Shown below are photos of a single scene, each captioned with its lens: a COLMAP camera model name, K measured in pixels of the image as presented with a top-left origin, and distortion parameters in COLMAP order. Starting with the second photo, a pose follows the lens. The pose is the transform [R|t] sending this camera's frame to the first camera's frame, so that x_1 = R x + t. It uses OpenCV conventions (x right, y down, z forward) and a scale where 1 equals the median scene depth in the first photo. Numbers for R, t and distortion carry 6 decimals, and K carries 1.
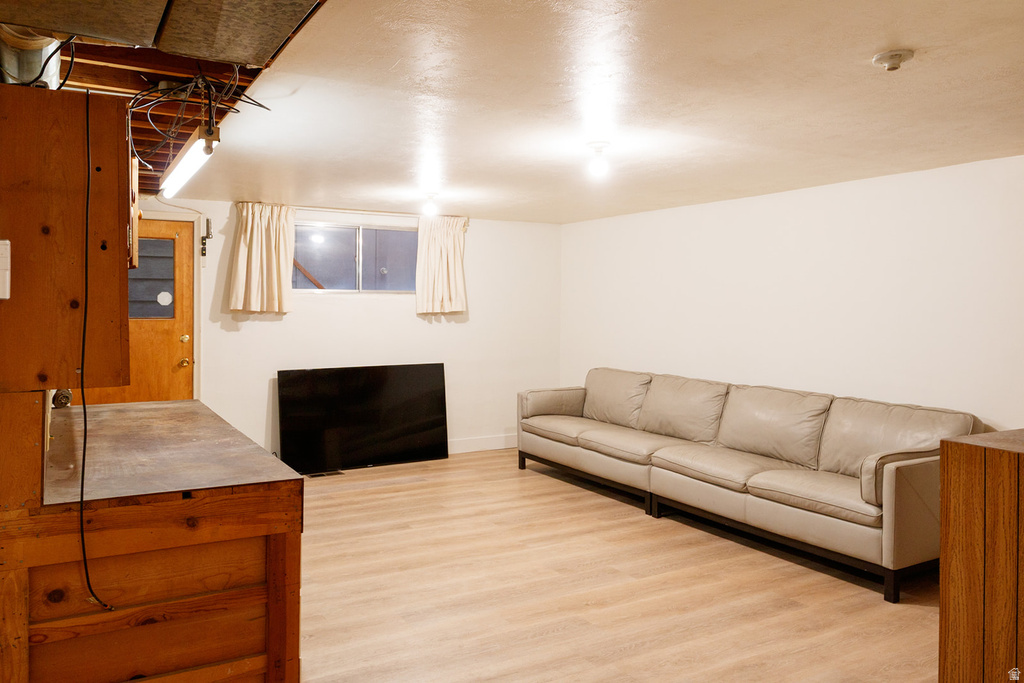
lens RADIAL K [[759.8, 0, 509.7], [0, 759.8, 343.3], [0, 0, 1]] dist [0.006245, -0.003940]
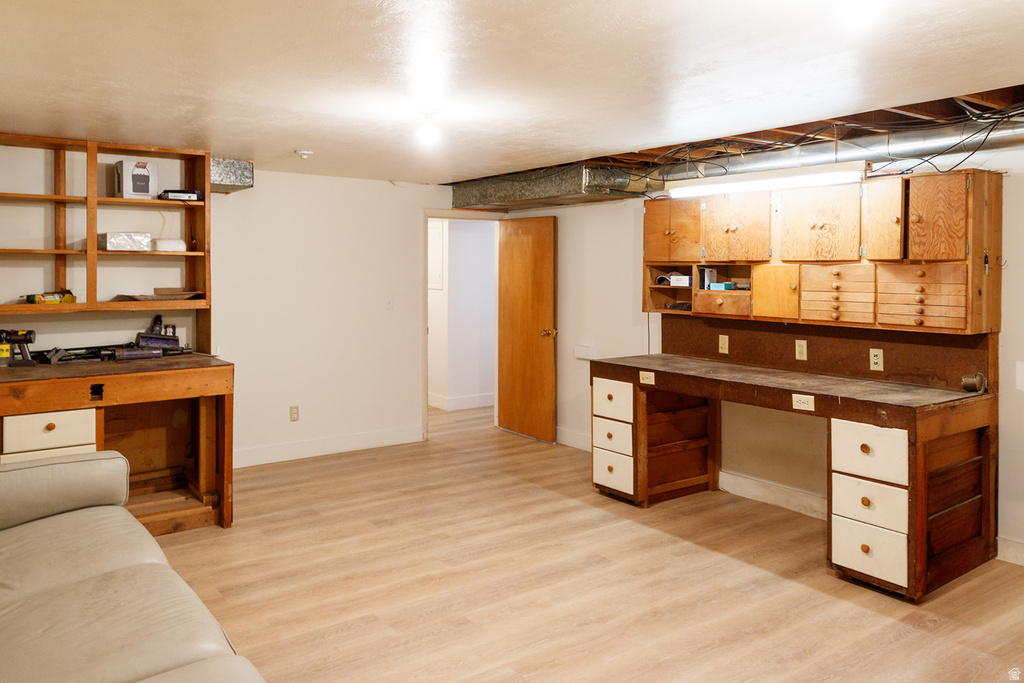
lens RADIAL K [[759.8, 0, 508.8], [0, 759.8, 340.2], [0, 0, 1]] dist [0.006245, -0.003940]
pose [[-0.994970, -0.000270, -0.100169, 0.108232], [-0.014738, 0.989508, 0.143722, -0.115312], [0.099079, 0.144475, -0.984536, 1.884358]]
